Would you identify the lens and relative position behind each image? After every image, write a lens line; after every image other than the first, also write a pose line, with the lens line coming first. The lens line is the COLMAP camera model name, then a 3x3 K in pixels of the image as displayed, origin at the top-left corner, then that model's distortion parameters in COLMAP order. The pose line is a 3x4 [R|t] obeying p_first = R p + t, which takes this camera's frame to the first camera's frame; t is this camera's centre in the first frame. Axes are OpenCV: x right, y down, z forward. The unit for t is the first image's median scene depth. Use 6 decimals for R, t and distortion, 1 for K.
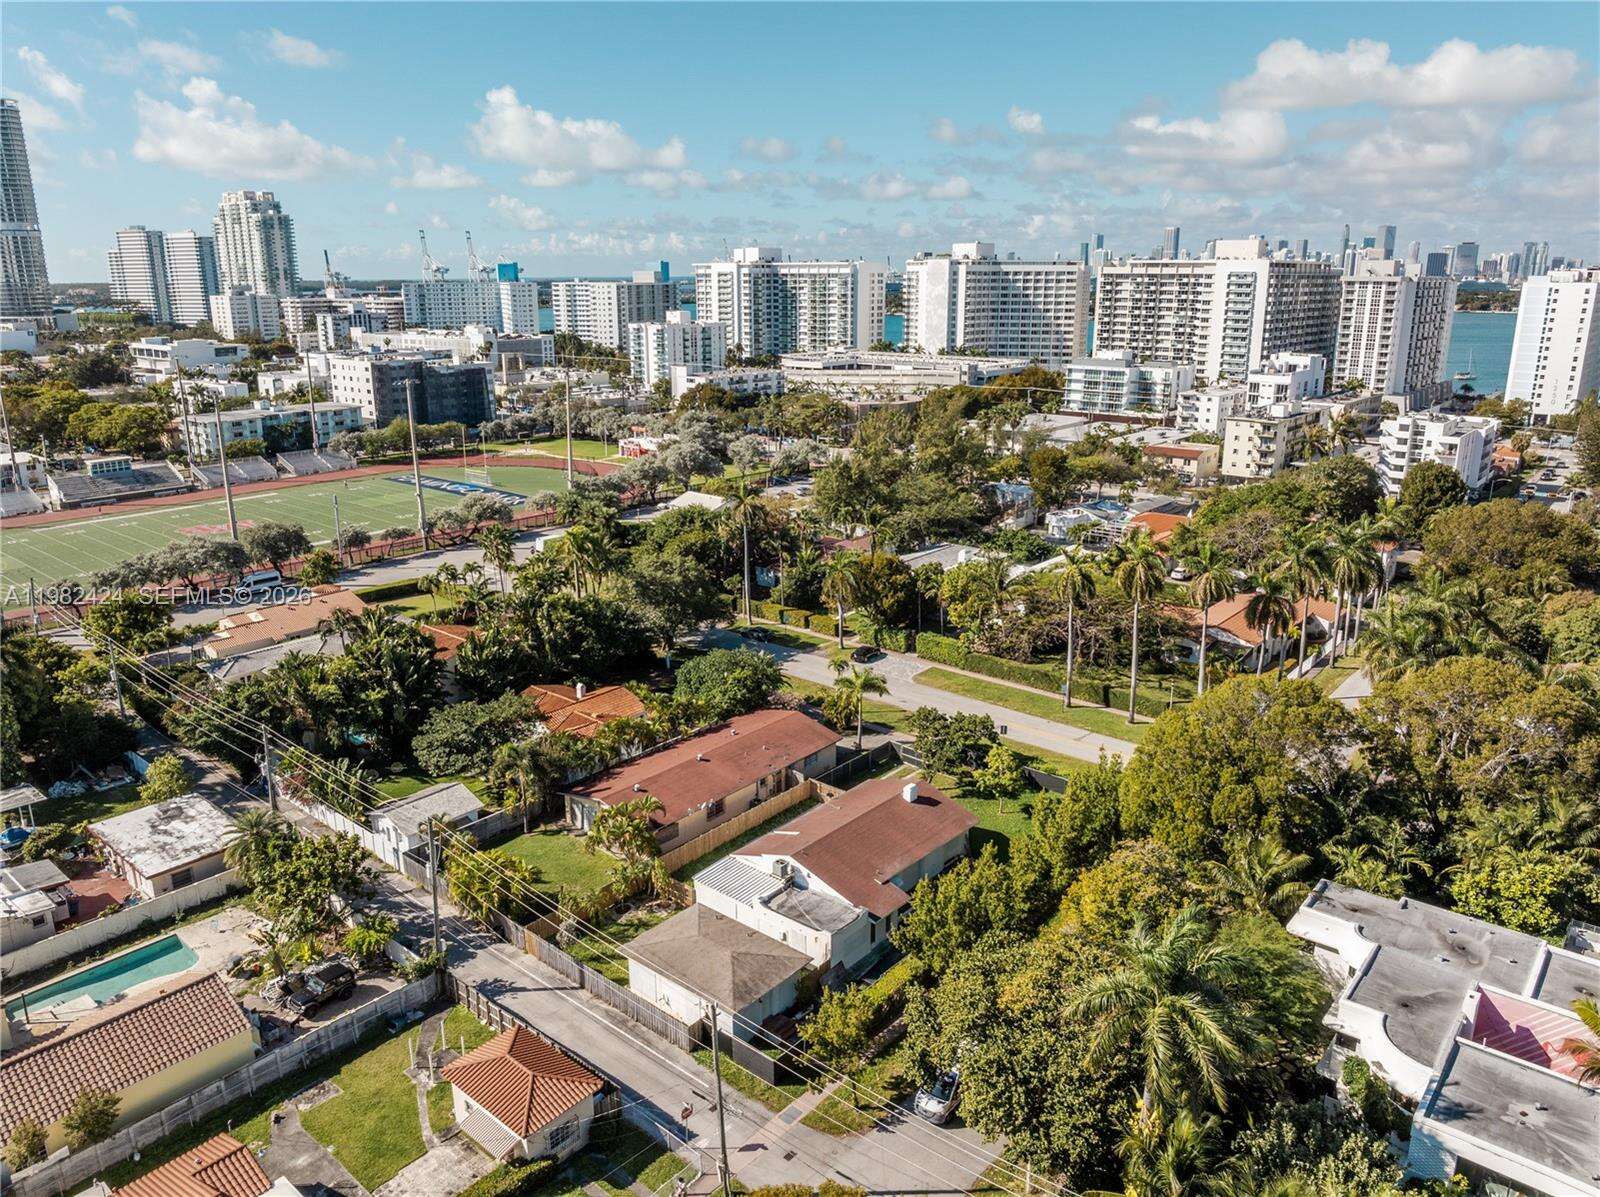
lens RADIAL K [[1114.6, 0, 800.0], [0, 1114.6, 598.5], [0, 0, 1]] dist [-0.038100, 0.003248]
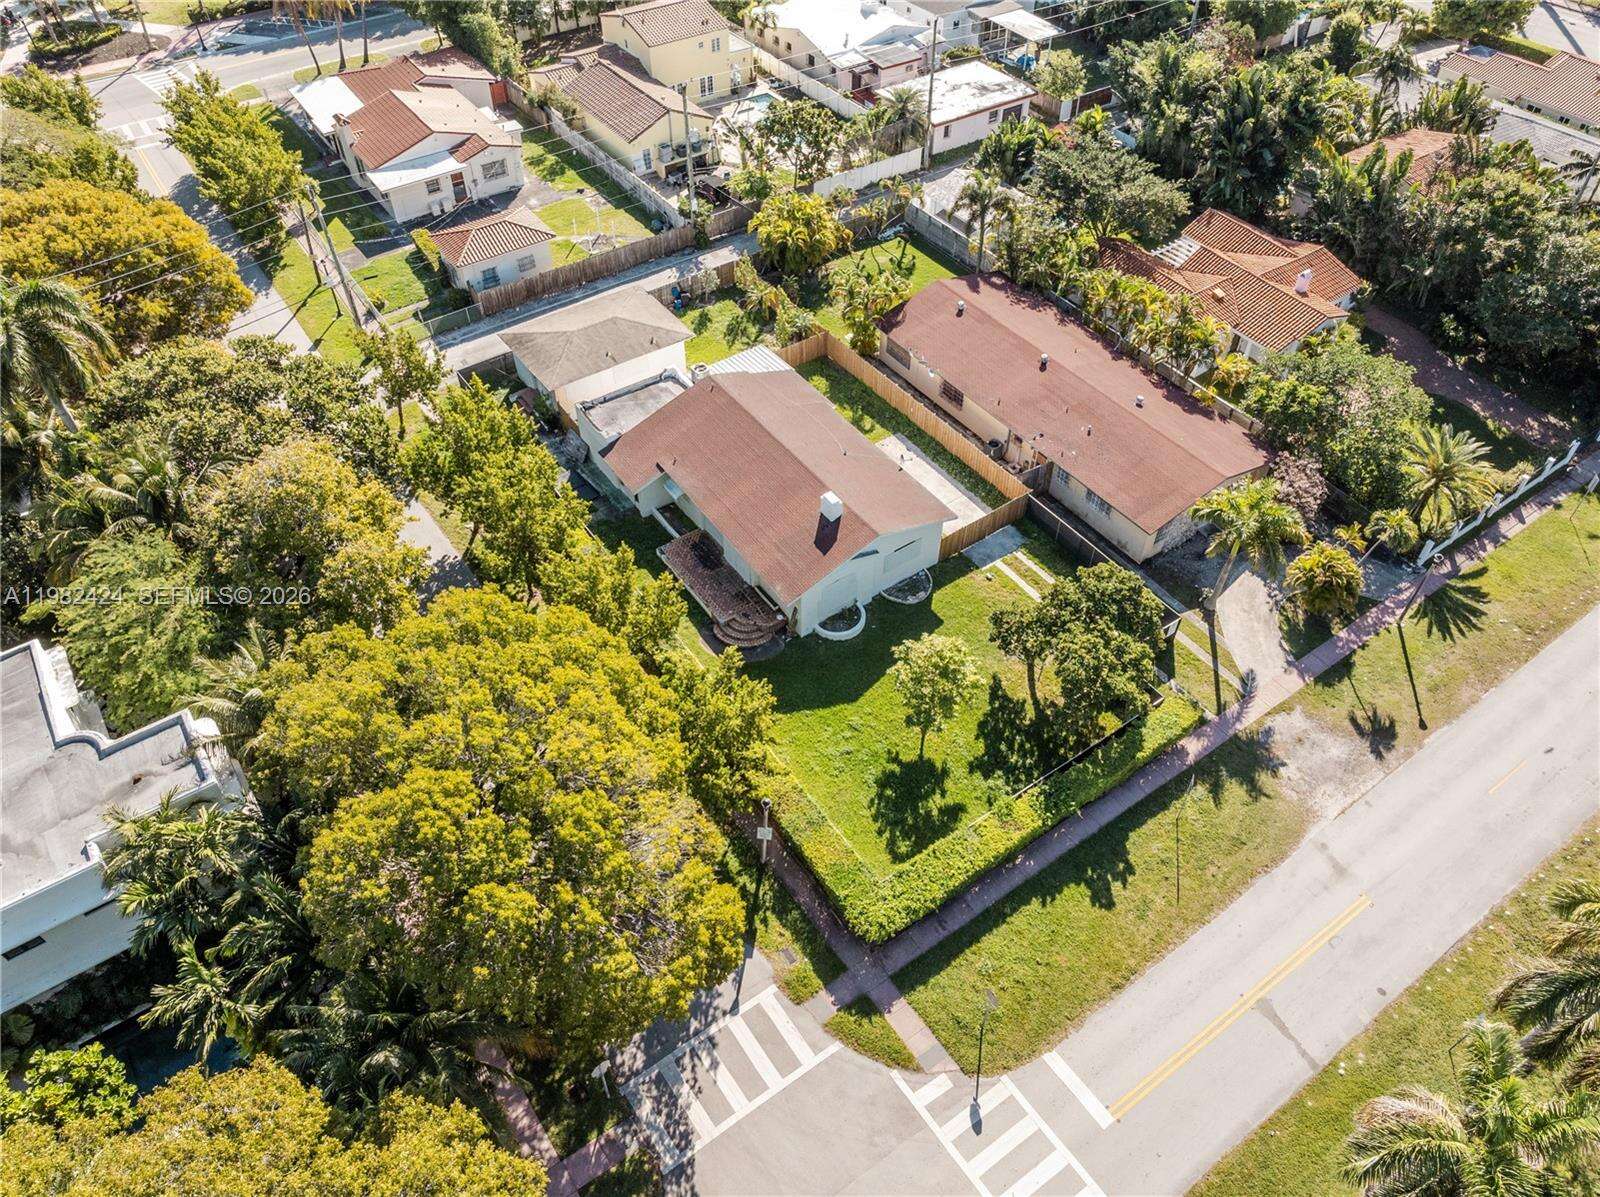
lens RADIAL K [[1114.6, 0, 800.0], [0, 1114.6, 598.5], [0, 0, 1]] dist [-0.038100, 0.003248]
pose [[-0.254847, 0.705510, -0.661293, 0.204112], [-0.271926, 0.603989, 0.749169, -0.097729], [0.927960, 0.370746, 0.037922, 0.351414]]
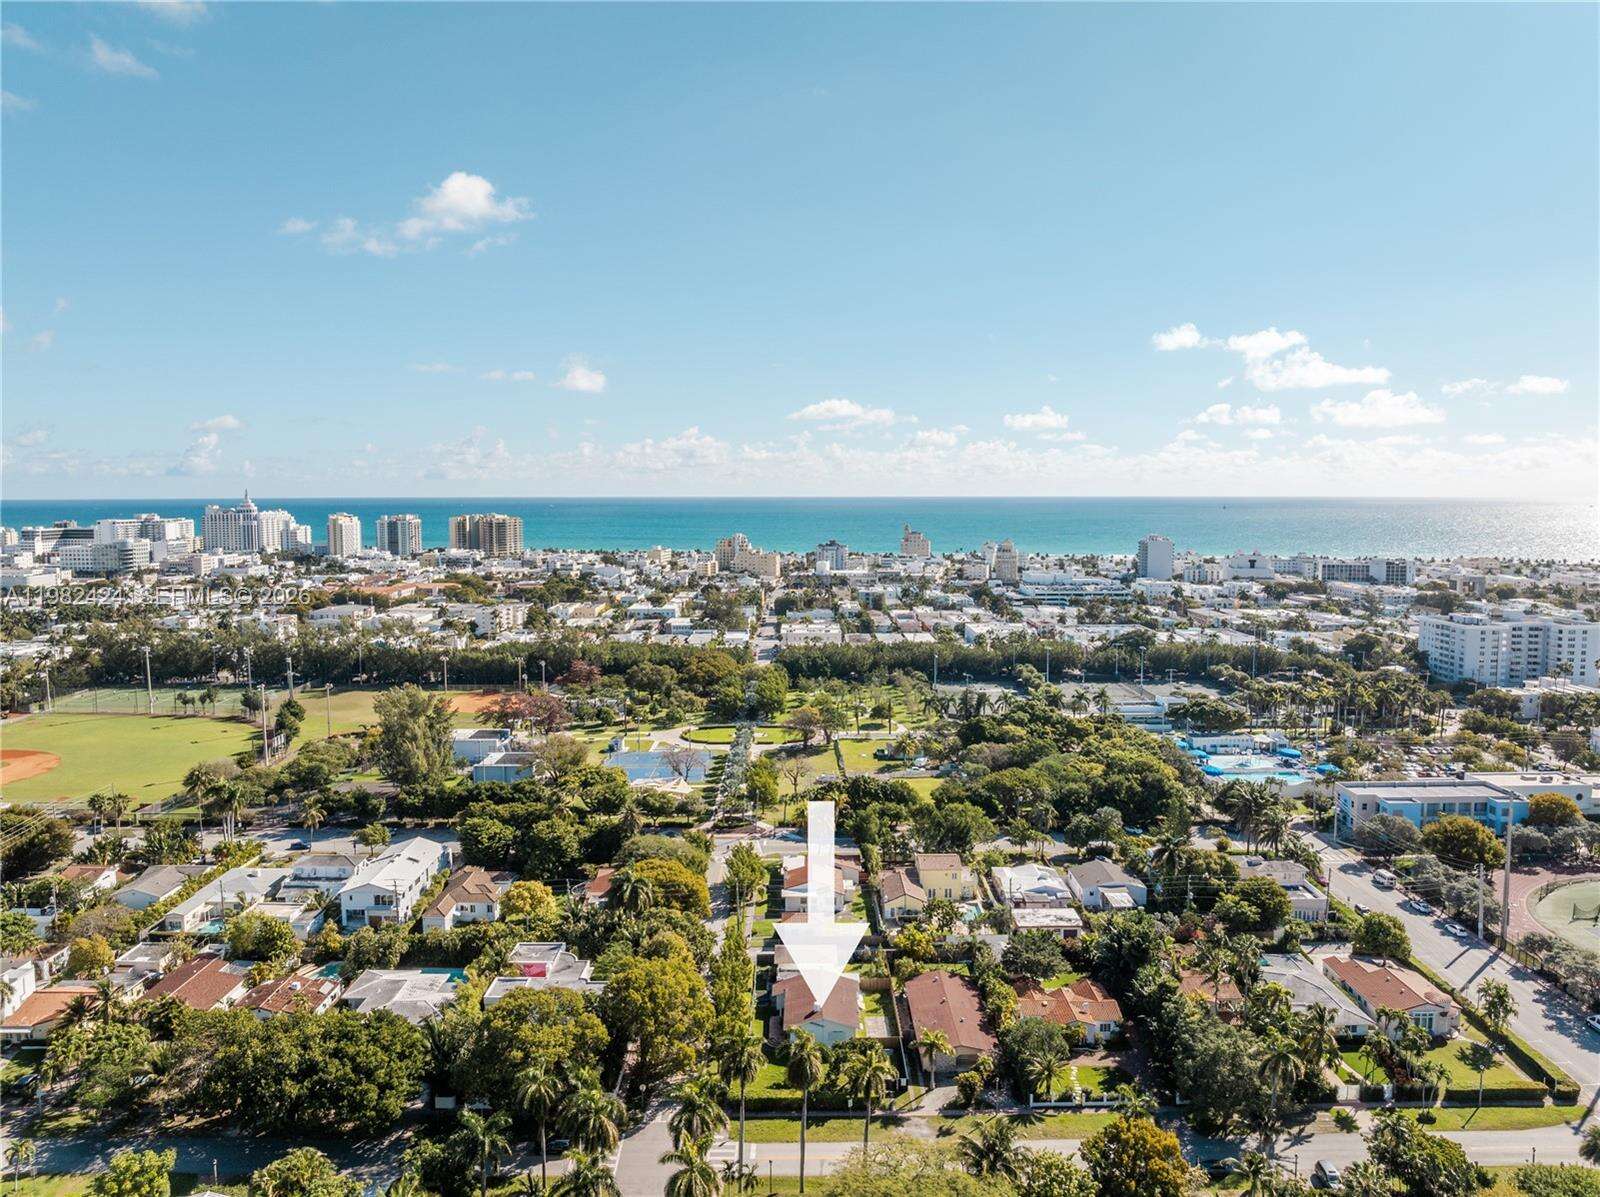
lens RADIAL K [[1114.6, 0, 800.0], [0, 1114.6, 598.5], [0, 0, 1]] dist [-0.038100, 0.003248]
pose [[-0.761880, 0.063193, -0.644628, 0.451290], [-0.177624, 0.936692, 0.301757, -0.360885], [0.622887, 0.344405, -0.702422, 0.731472]]
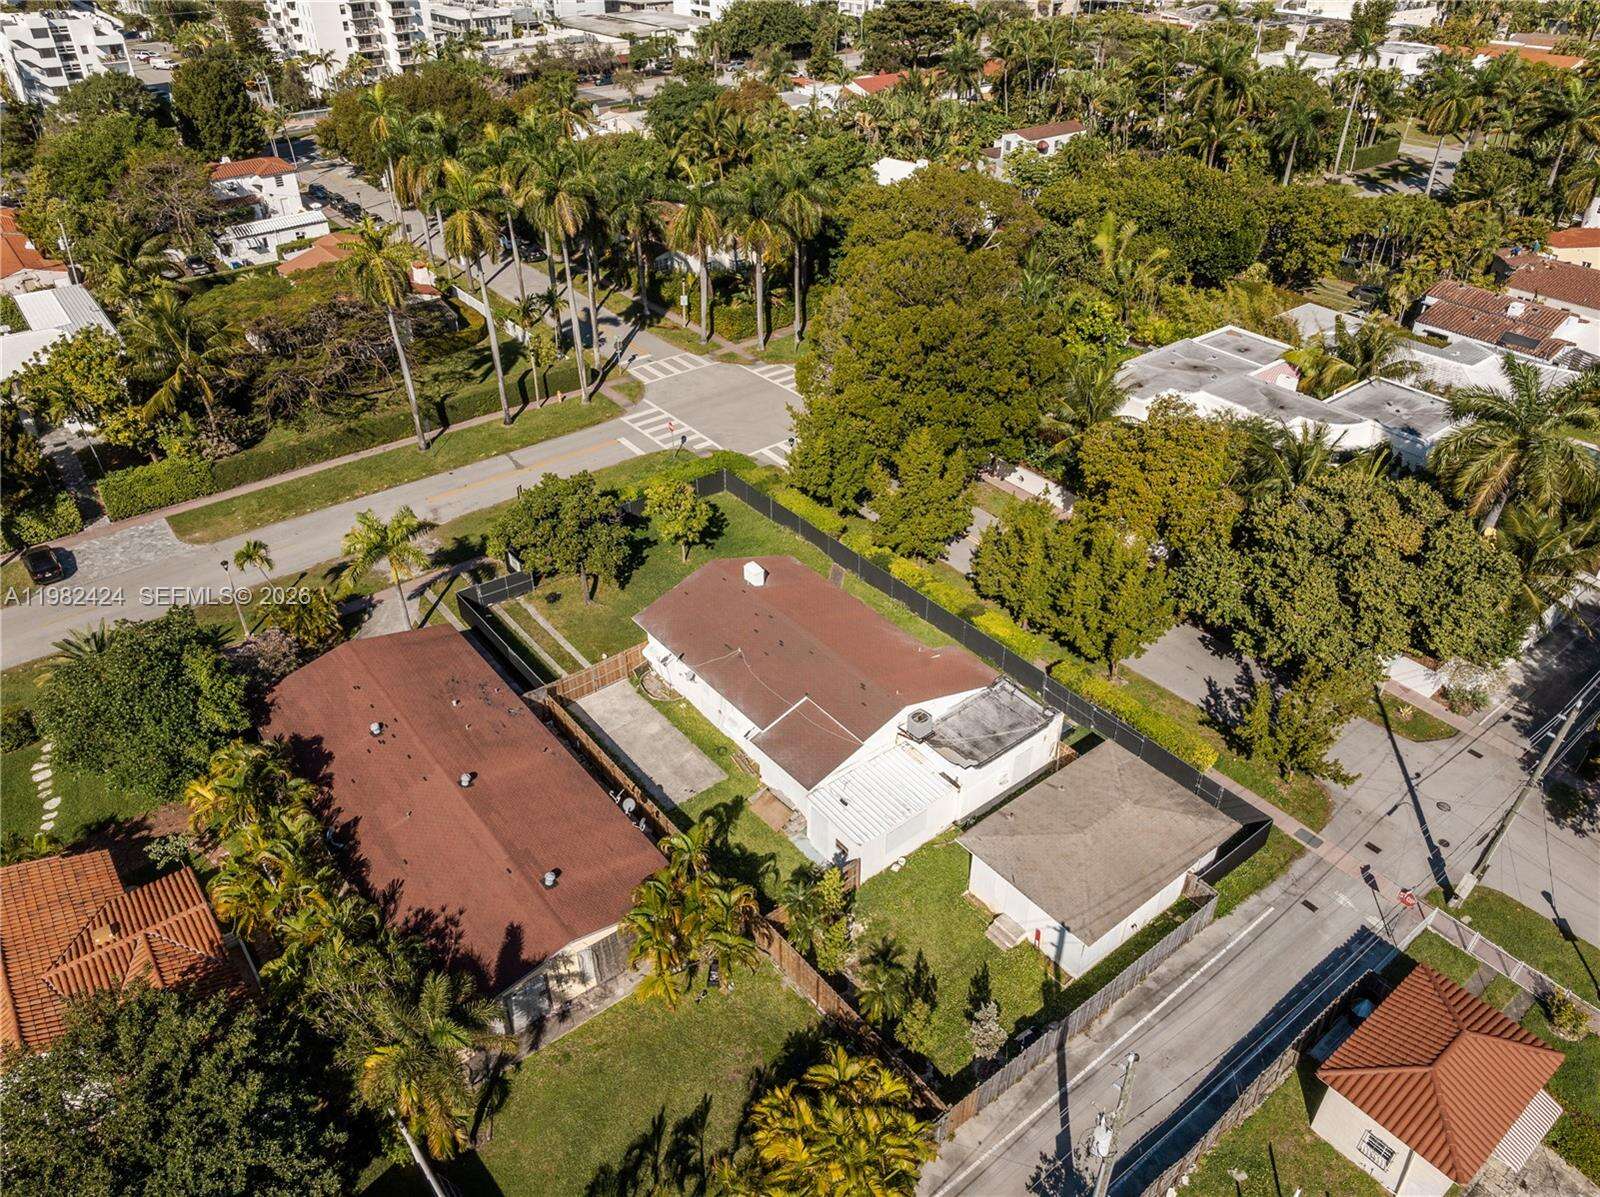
lens RADIAL K [[1129.1, 0, 800.0], [0, 1129.1, 598.5], [0, 0, 1]] dist [-0.058564, 0.039982]
pose [[0.201193, -0.547991, 0.811928, -0.172315], [0.273646, 0.827320, 0.490571, -0.055009], [-0.940553, 0.123482, 0.316406, 0.269620]]
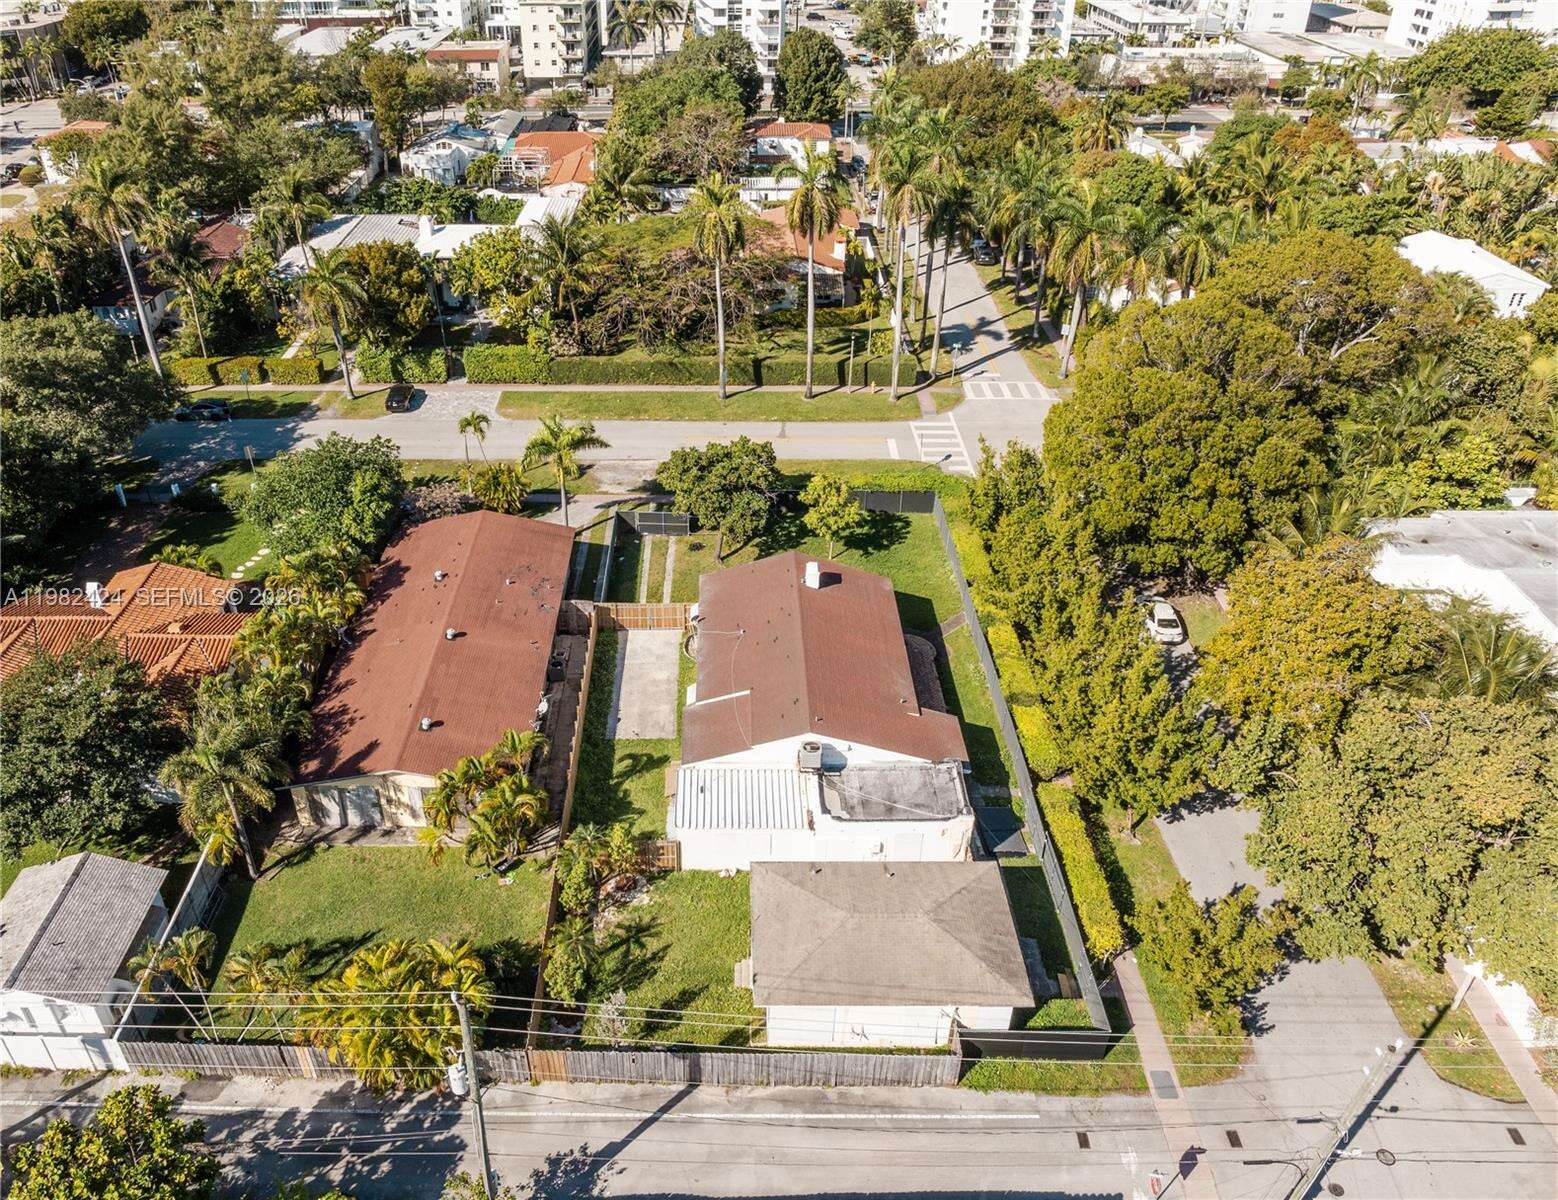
lens RADIAL K [[1185.0, 0, 704.5], [0, 1185.0, 641.8], [0, 0, 1]] dist [-0.039539, 0.002504]
pose [[0.770215, -0.360453, 0.526159, -0.127665], [0.177023, 0.913384, 0.366595, -0.025025], [-0.612725, -0.189215, 0.767310, 0.168440]]
